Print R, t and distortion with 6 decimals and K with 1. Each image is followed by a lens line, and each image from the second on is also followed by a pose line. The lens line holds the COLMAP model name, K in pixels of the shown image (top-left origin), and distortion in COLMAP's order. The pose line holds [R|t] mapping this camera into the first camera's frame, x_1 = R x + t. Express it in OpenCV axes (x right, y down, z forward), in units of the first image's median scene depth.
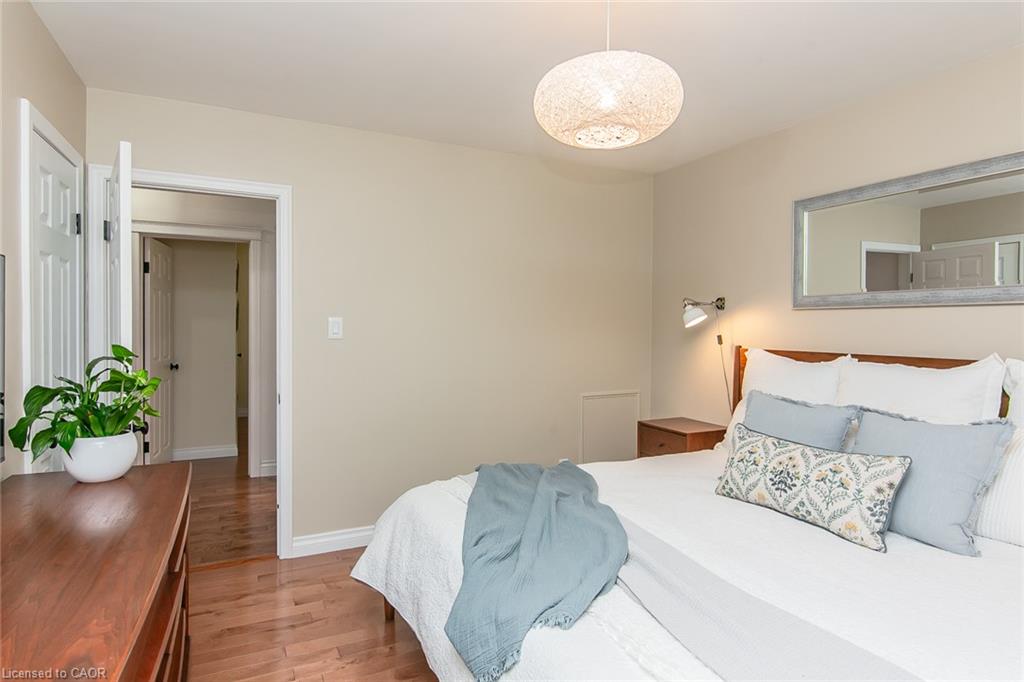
lens RADIAL K [[558.3, 0, 512.0], [0, 558.3, 341.0], [0, 0, 1]] dist [-0.000206, -0.000137]
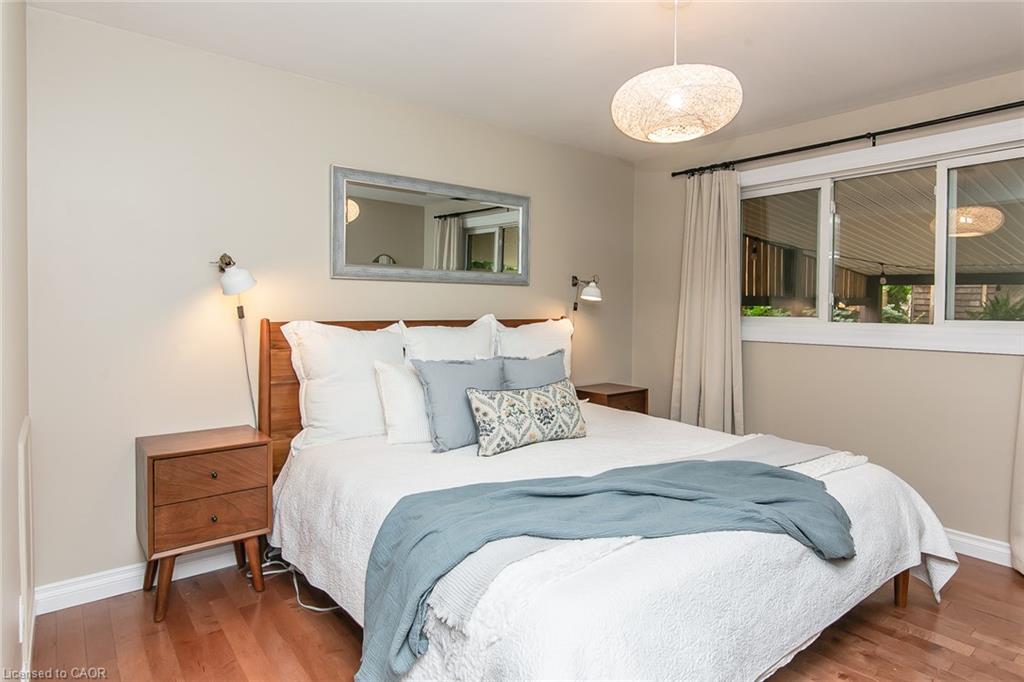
lens RADIAL K [[574.4, 0, 513.3], [0, 574.4, 319.3], [0, 0, 1]] dist [0.000772, -0.000001]
pose [[-0.226303, -0.033251, 0.973489, -0.723715], [0.017889, 0.999107, 0.038285, -0.024982], [-0.973893, 0.026079, -0.225506, 1.254393]]
